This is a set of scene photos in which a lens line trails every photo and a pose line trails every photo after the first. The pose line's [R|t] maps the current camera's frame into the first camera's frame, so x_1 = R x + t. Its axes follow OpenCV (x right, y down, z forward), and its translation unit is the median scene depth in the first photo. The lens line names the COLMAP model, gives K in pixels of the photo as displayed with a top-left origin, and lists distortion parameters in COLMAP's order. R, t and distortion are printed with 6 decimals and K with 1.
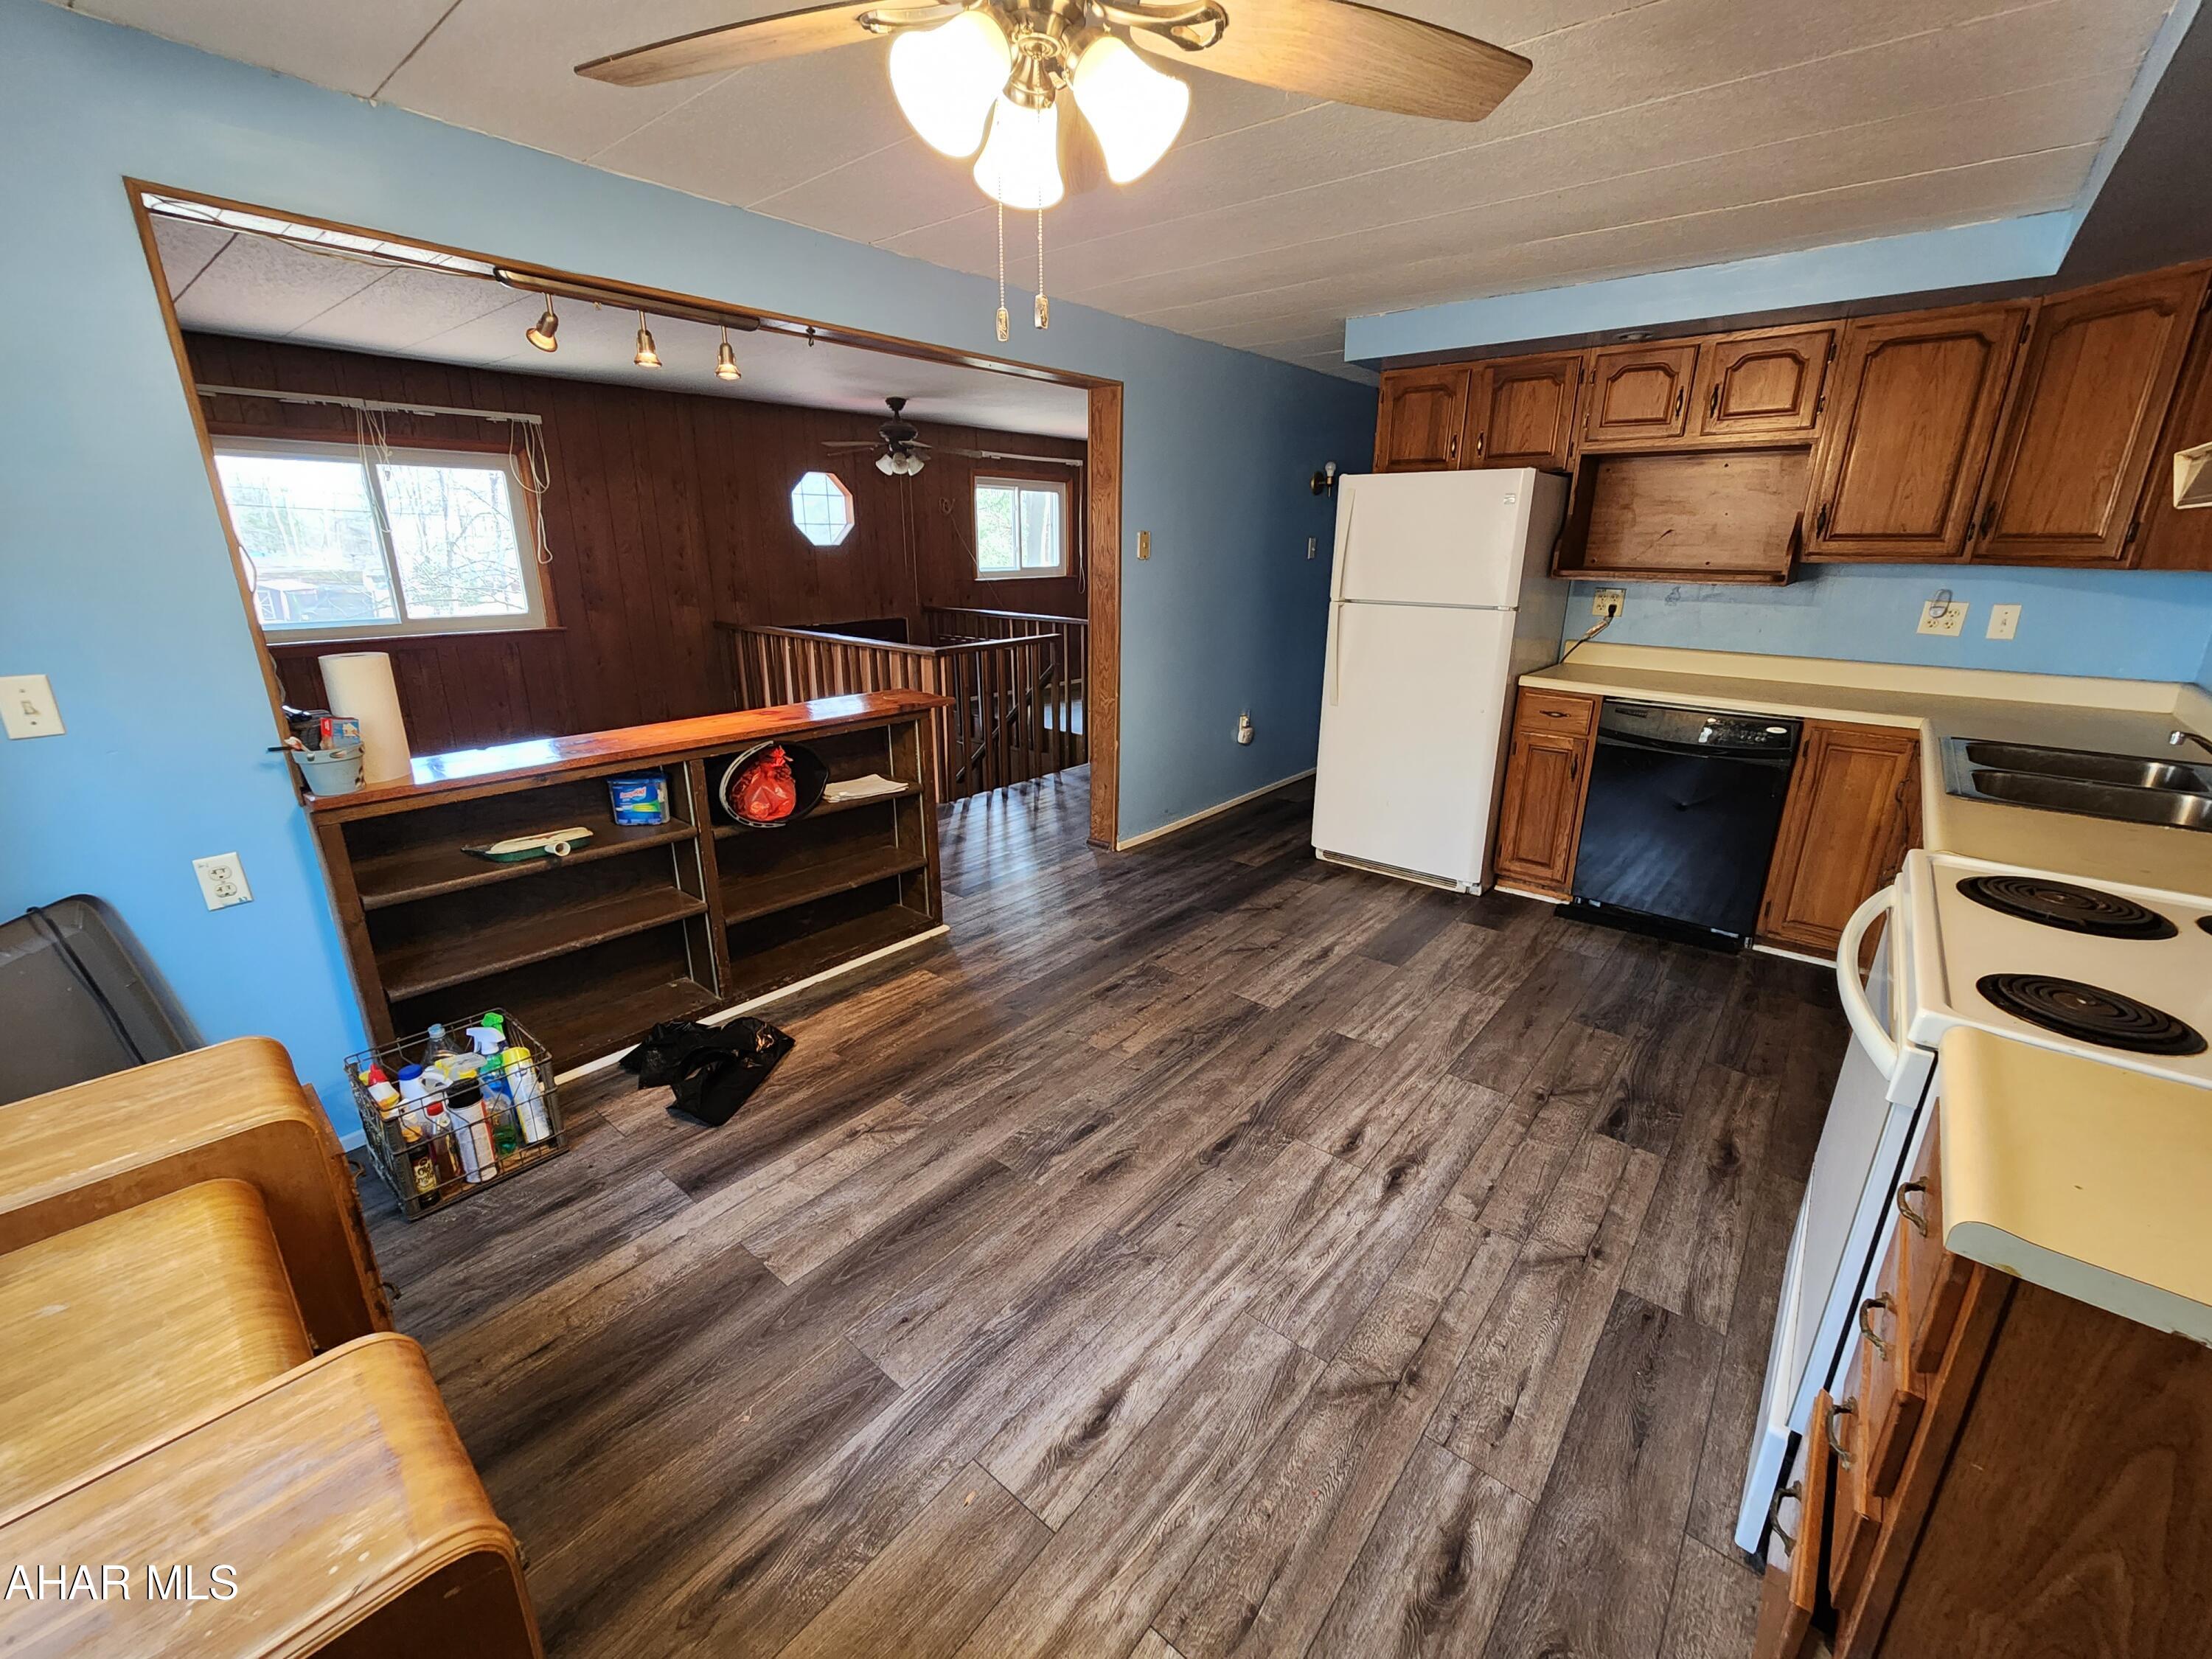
lens RADIAL K [[912.1, 0, 1114.4], [0, 912.1, 821.7], [0, 0, 1]] dist [-0.000179, 0.000060]
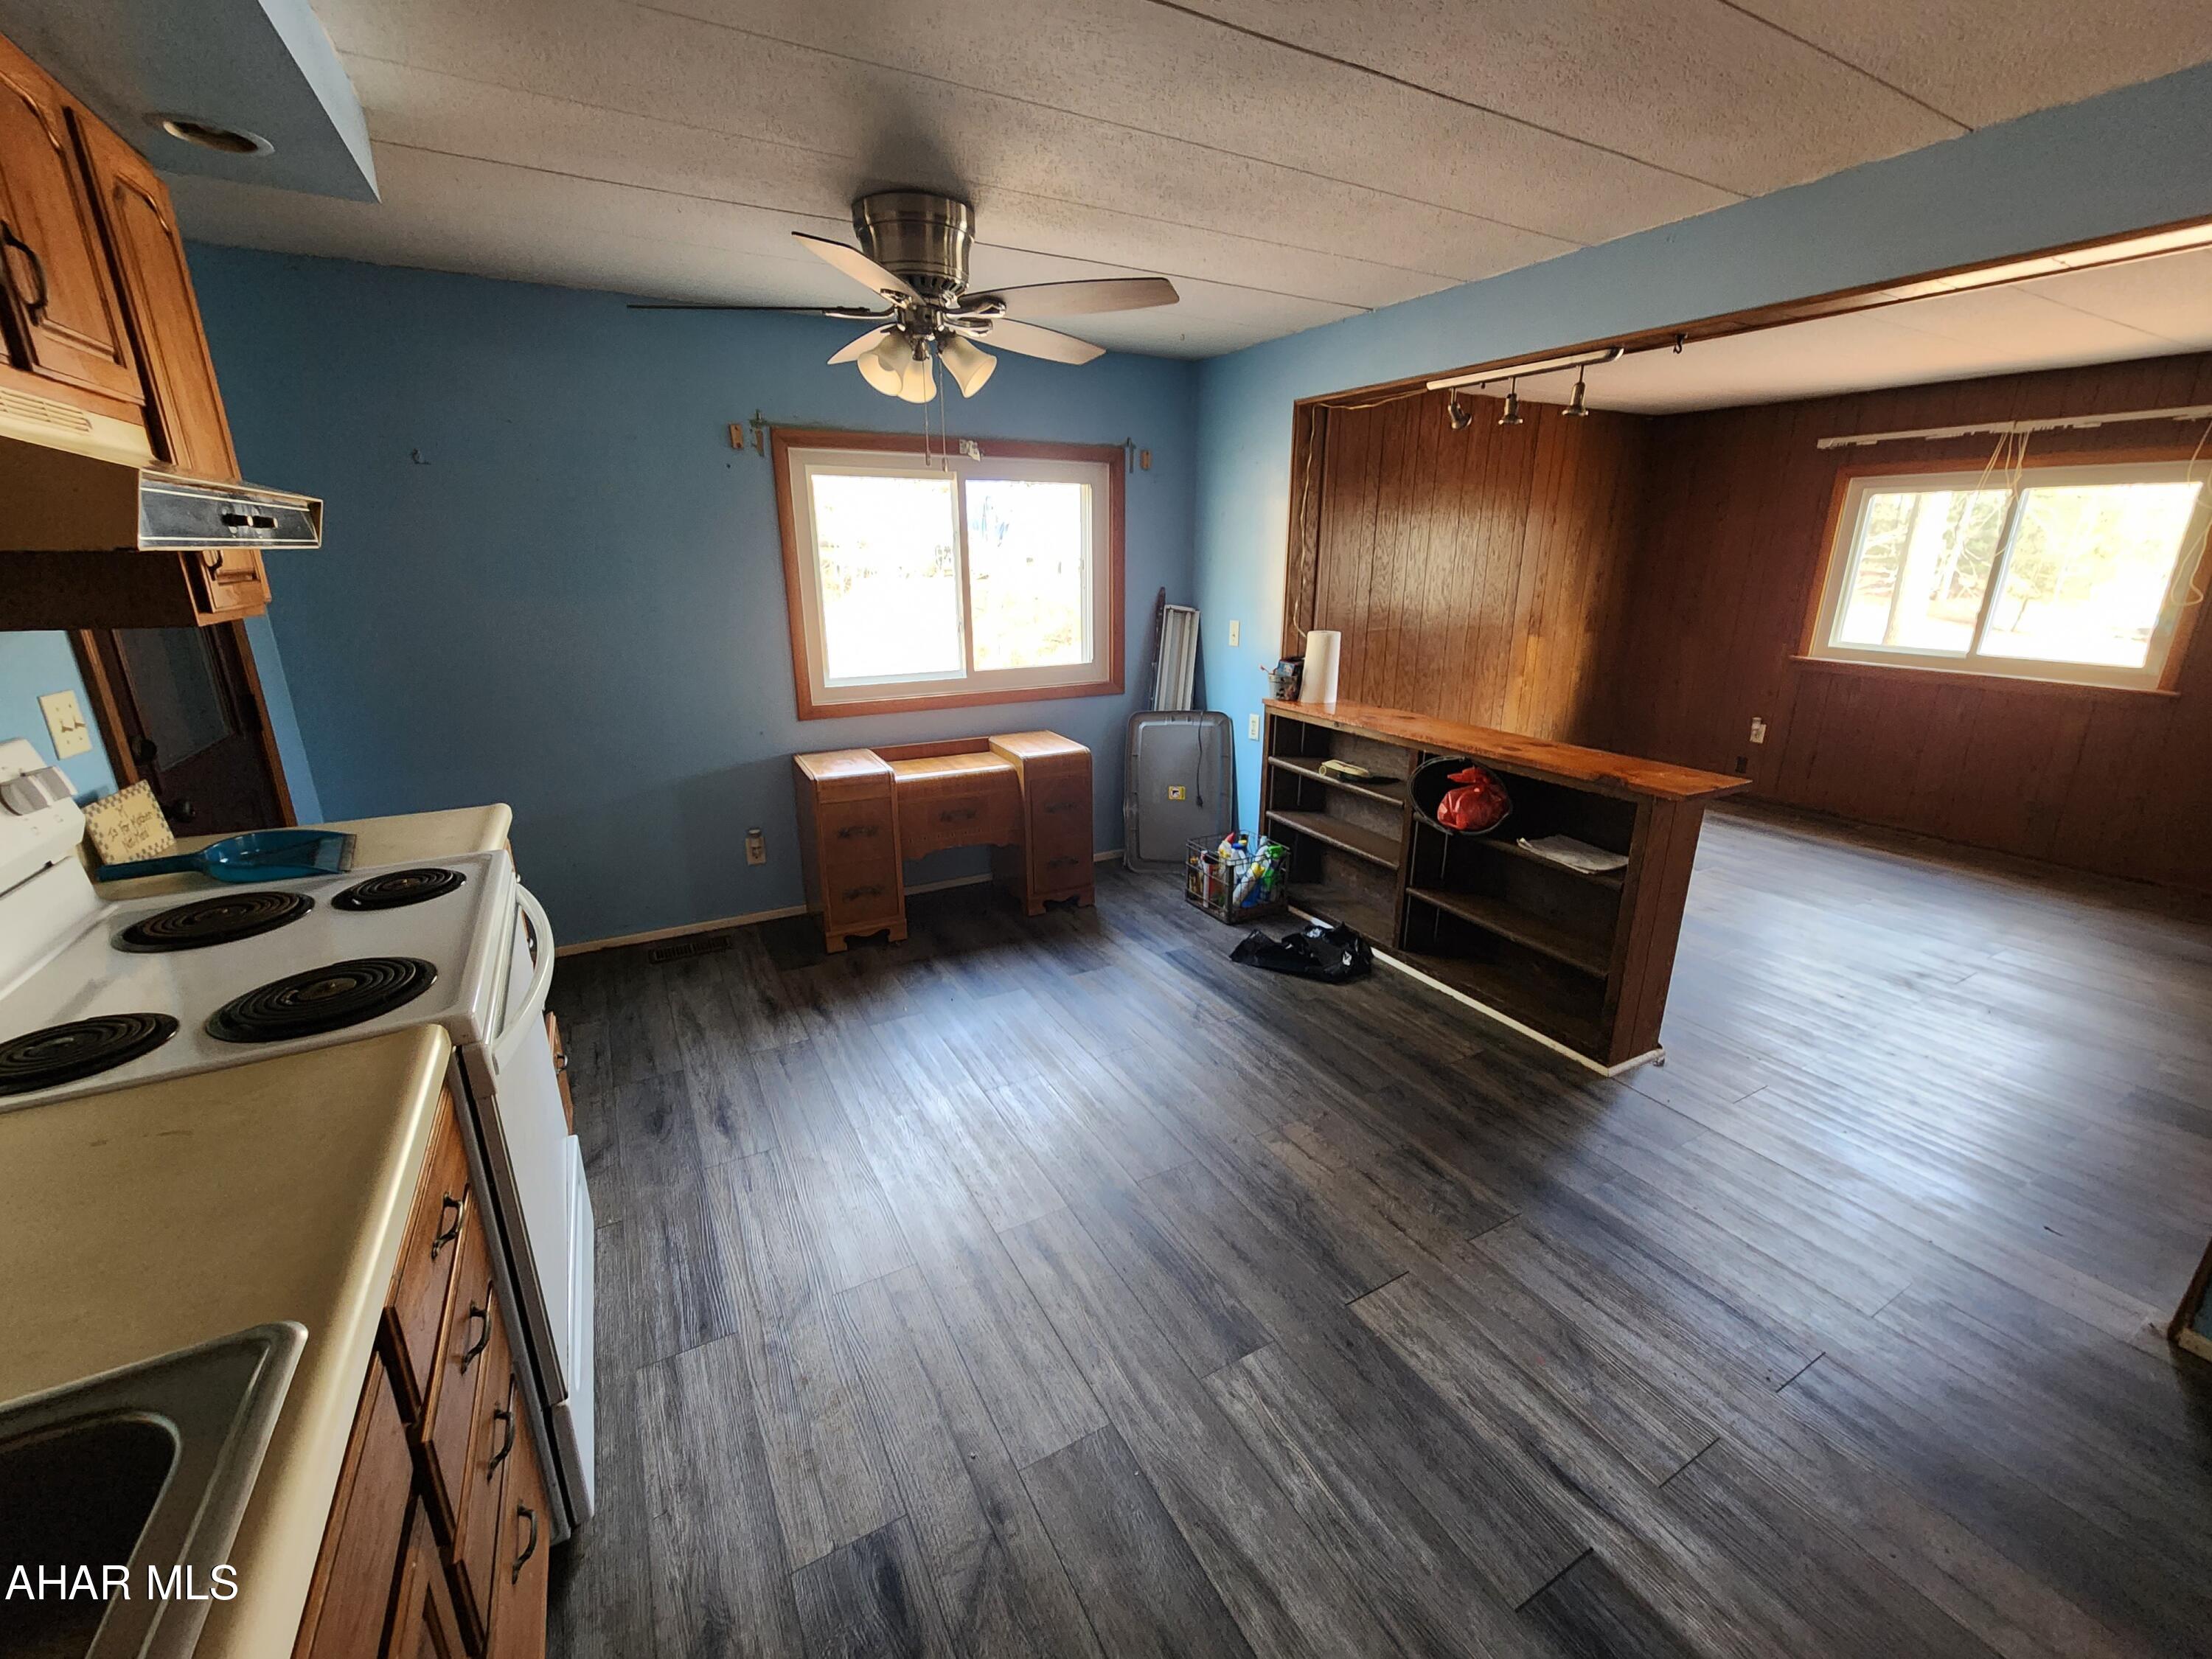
lens RADIAL K [[905.3, 0, 1105.1], [0, 905.3, 822.3], [0, 0, 1]] dist [-0.000256, -0.000689]
pose [[-0.362579, 0.263571, -0.893905, 0.899066], [-0.282311, 0.883044, 0.374878, -0.358902], [0.888165, 0.388282, -0.245764, 1.088751]]
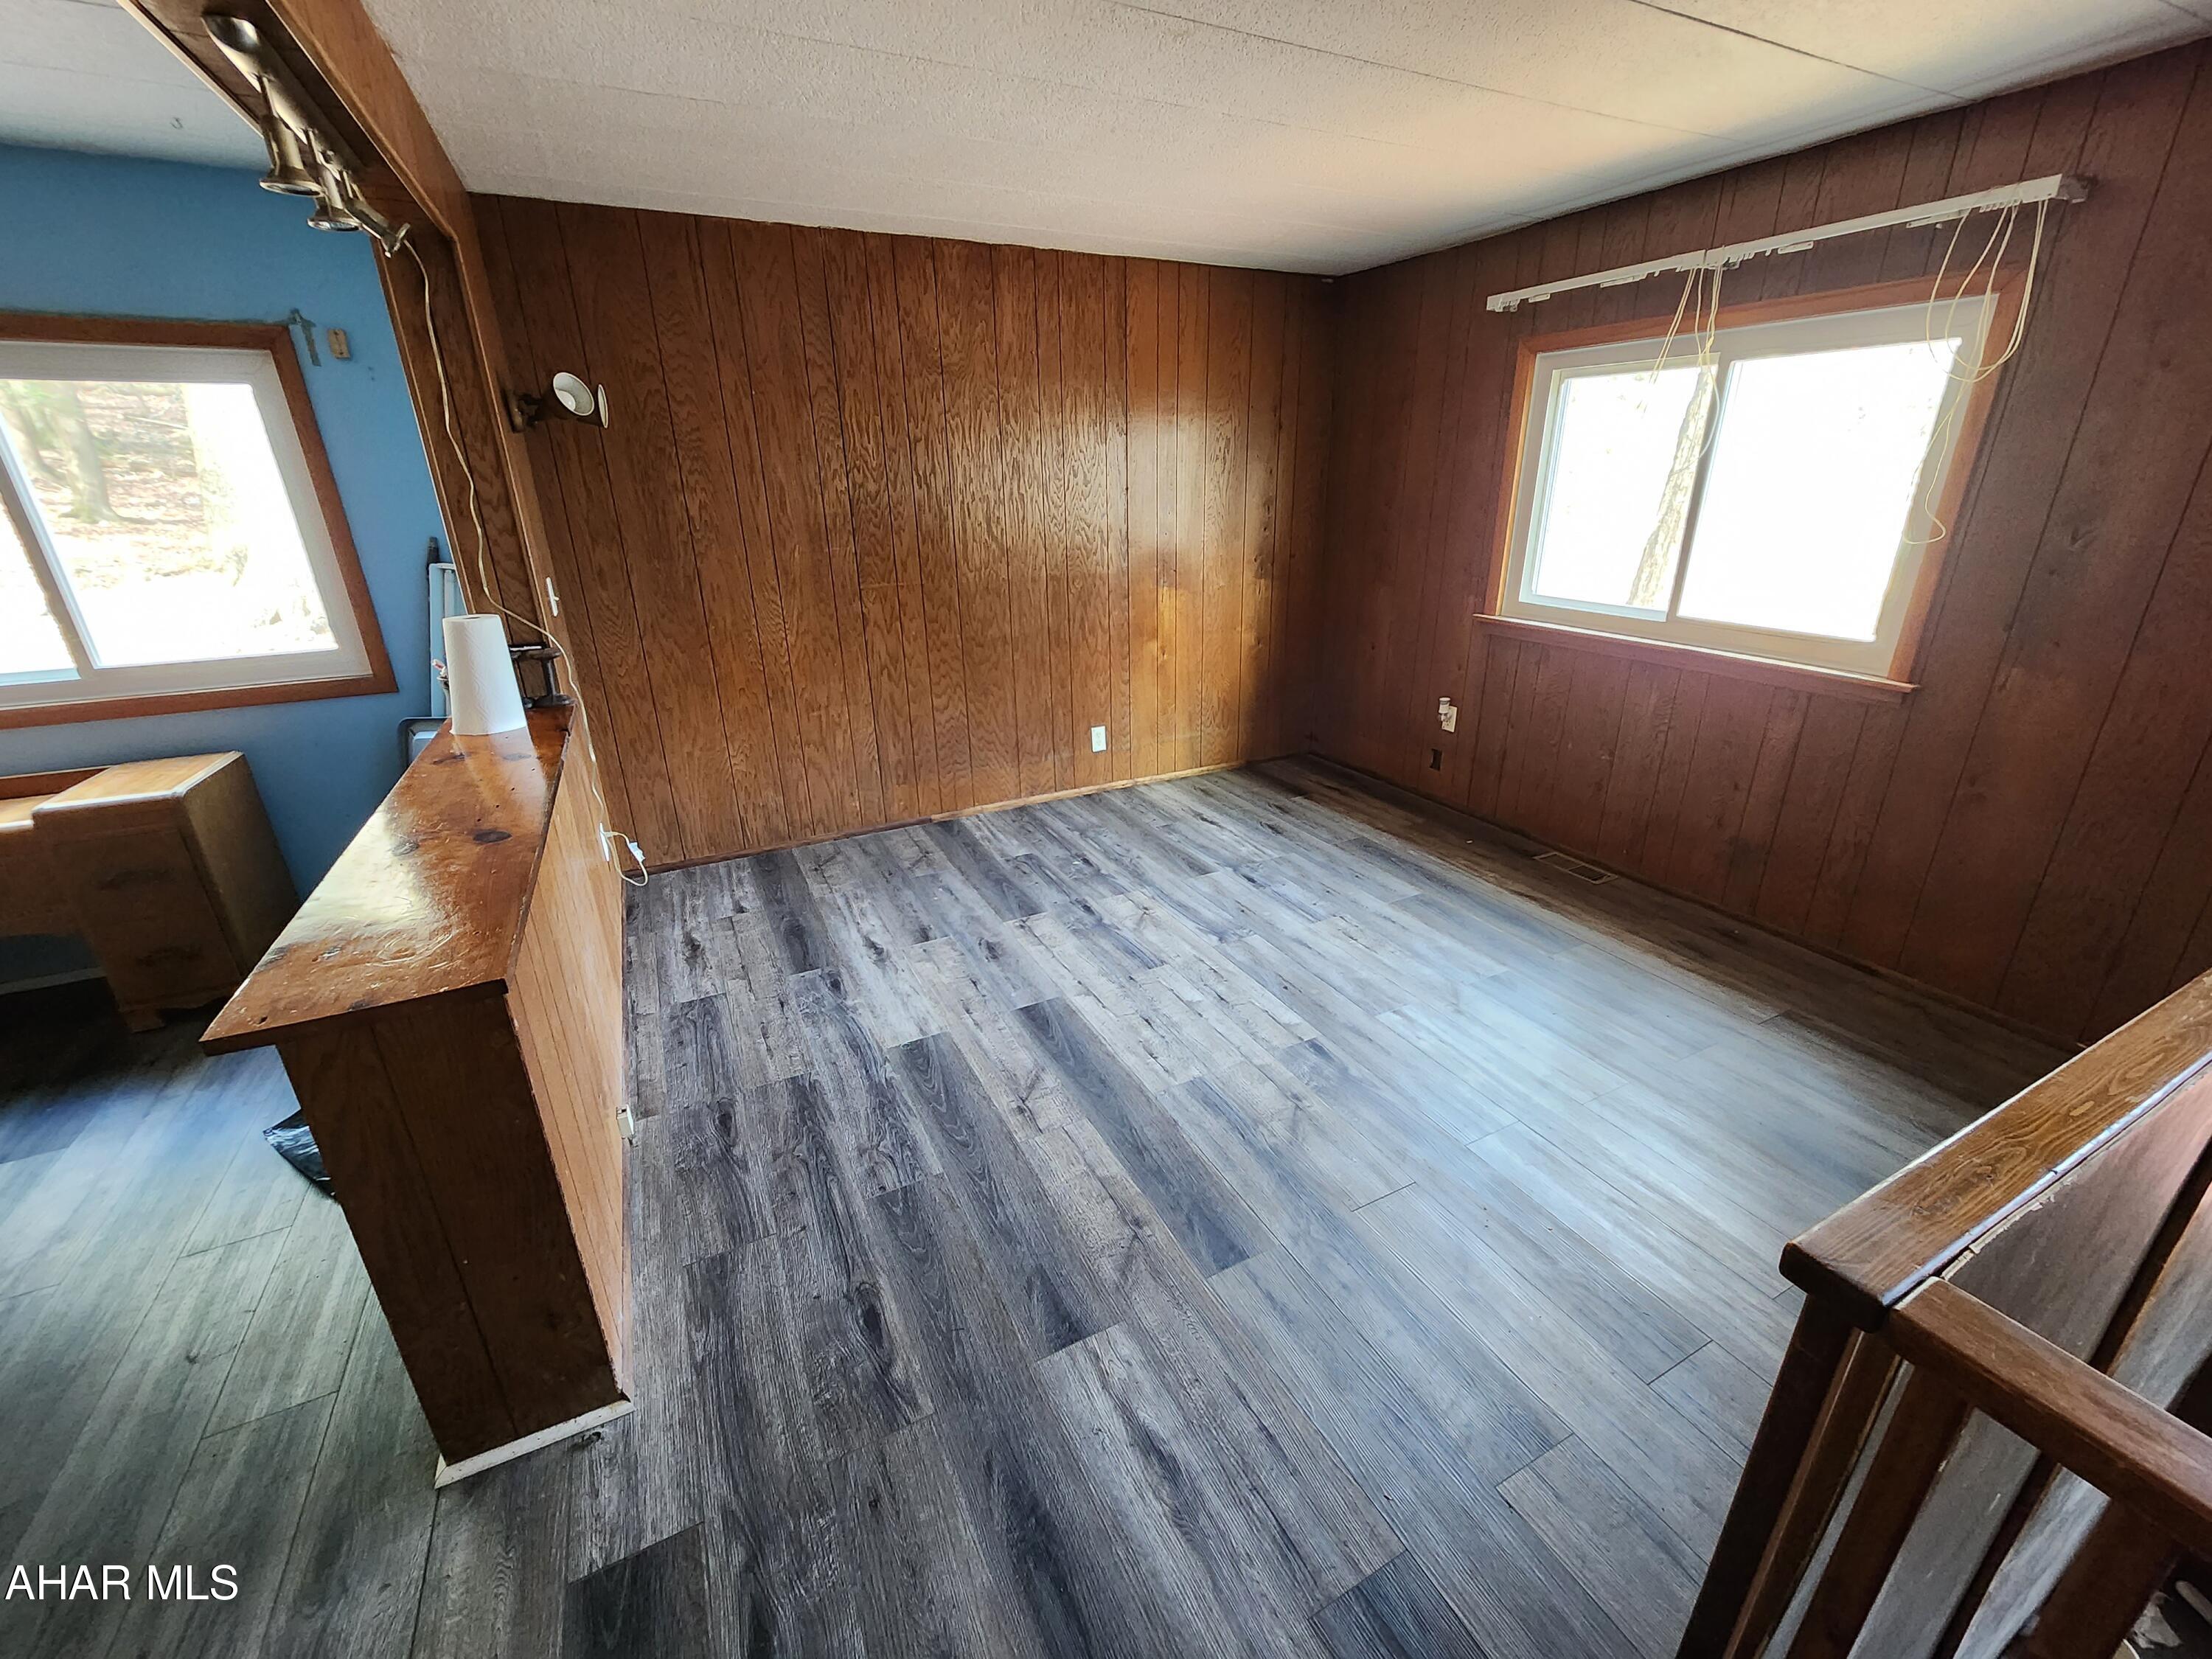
lens RADIAL K [[898.9, 0, 1106.9], [0, 898.9, 820.9], [0, 0, 1]] dist [0.001243, -0.000727]
pose [[-0.396203, 0.331003, -0.856423, -0.080269], [-0.263590, 0.852488, 0.451426, -0.602124], [0.879513, 0.404601, -0.250509, 1.868100]]
